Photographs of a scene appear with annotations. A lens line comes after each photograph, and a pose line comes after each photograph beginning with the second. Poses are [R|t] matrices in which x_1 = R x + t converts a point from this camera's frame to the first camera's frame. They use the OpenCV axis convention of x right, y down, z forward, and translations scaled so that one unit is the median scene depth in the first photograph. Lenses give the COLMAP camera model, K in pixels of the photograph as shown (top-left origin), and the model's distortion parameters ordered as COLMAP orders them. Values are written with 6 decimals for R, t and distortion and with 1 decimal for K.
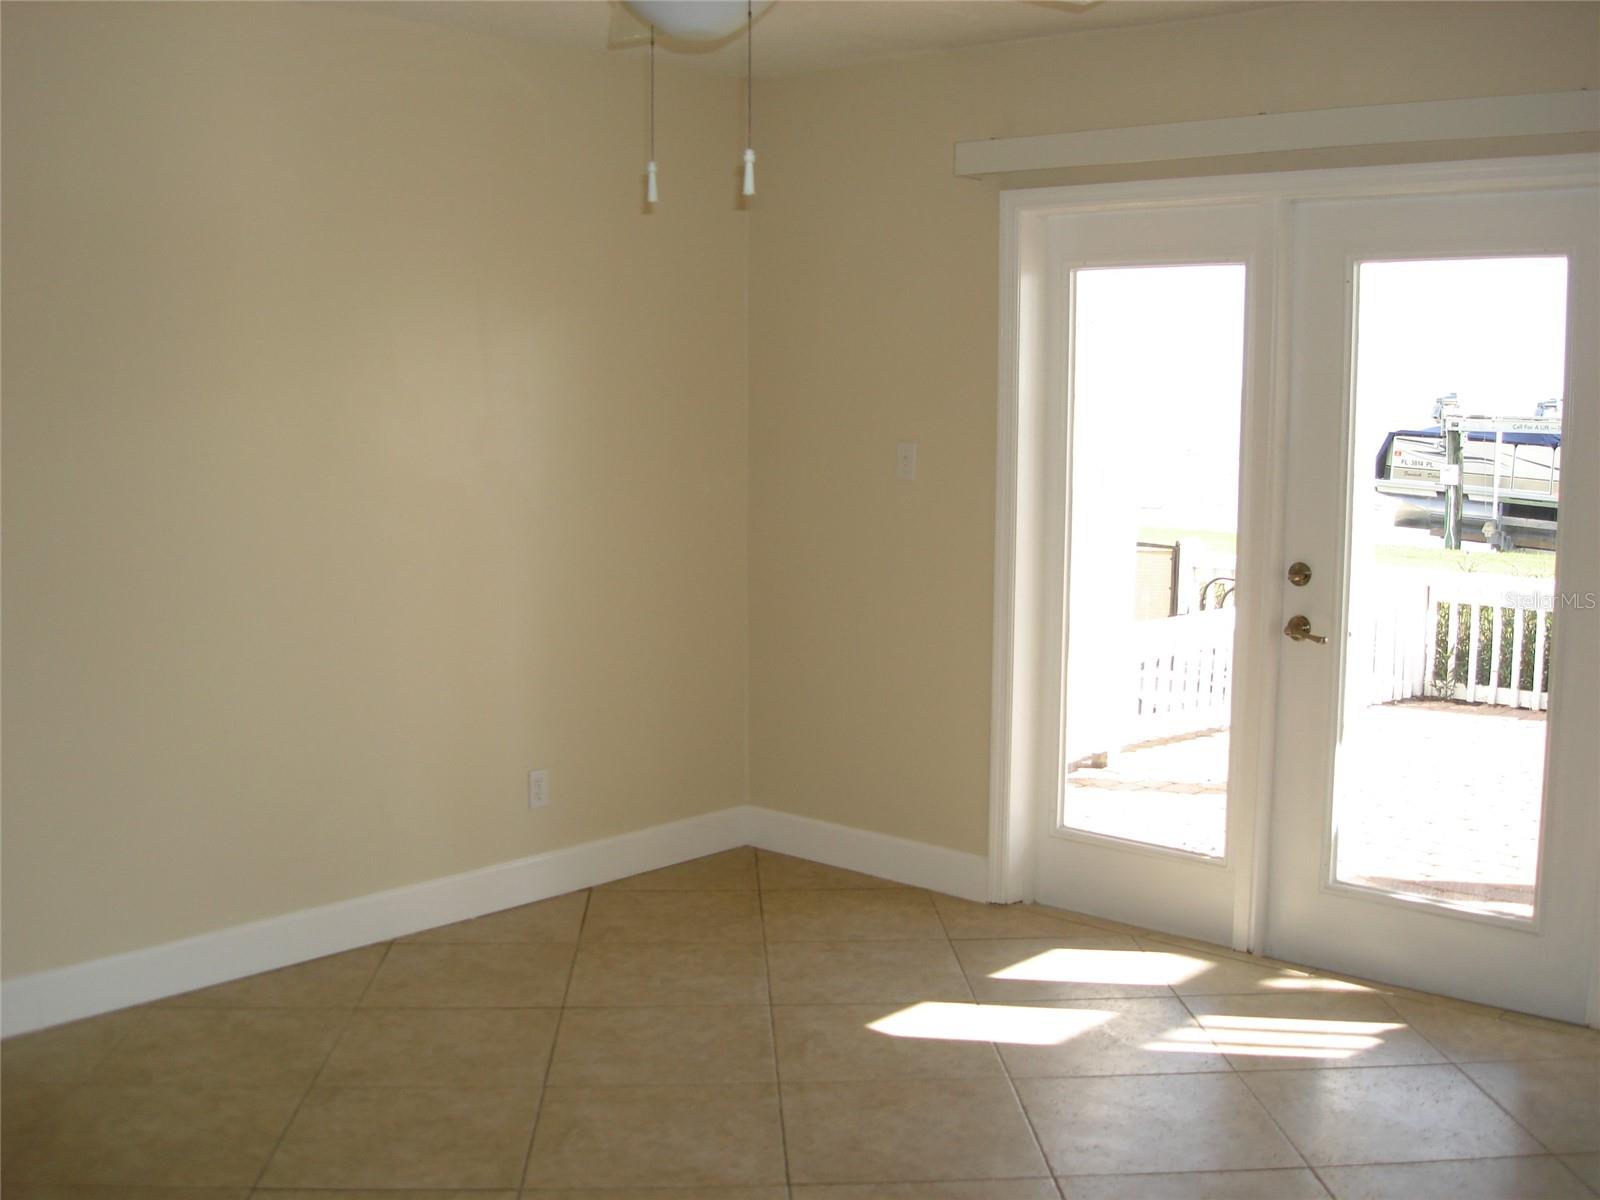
lens RADIAL K [[1790.7, 0, 798.3], [0, 1790.7, 597.4], [0, 0, 1]] dist [-0.085606, -0.107391]
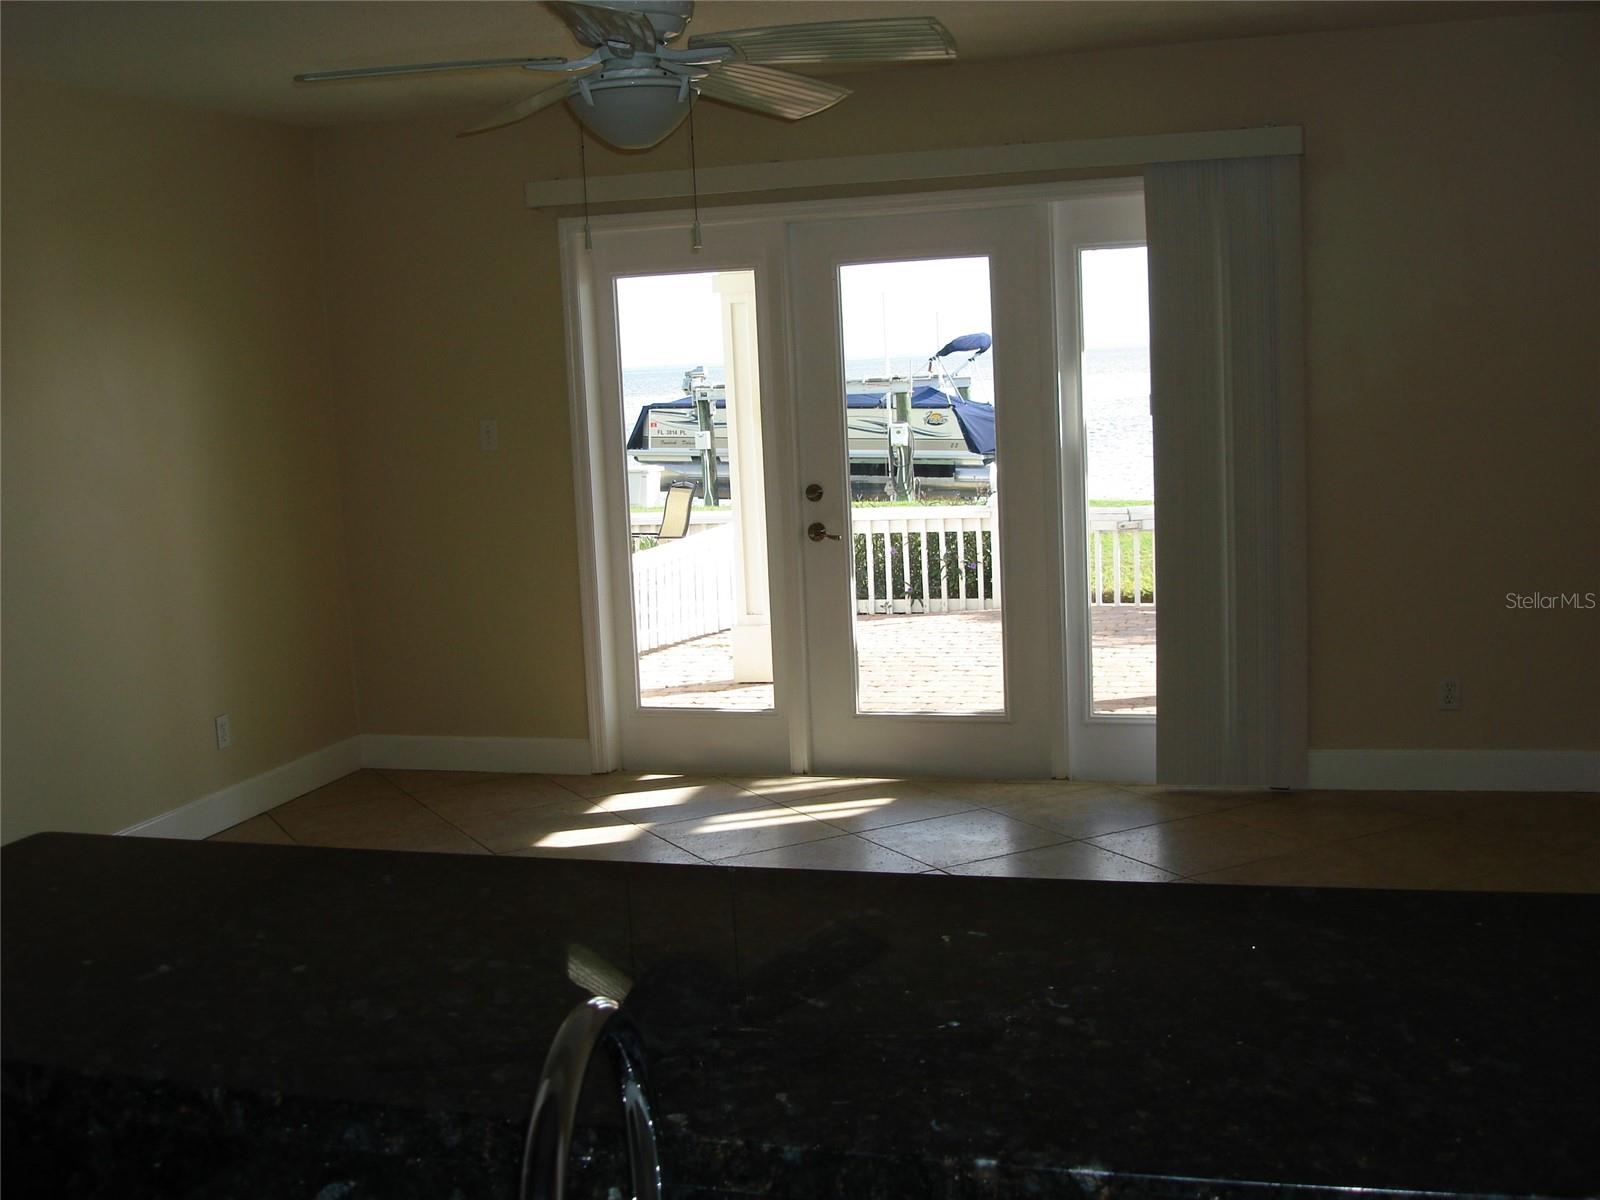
lens RADIAL K [[1790.7, 0, 798.3], [0, 1790.7, 597.4], [0, 0, 1]] dist [-0.085606, -0.107391]
pose [[0.903700, -0.103086, 0.415572, -0.299758], [0.101369, 0.994502, 0.026258, 0.028592], [-0.415994, 0.018396, 0.909181, -0.244554]]
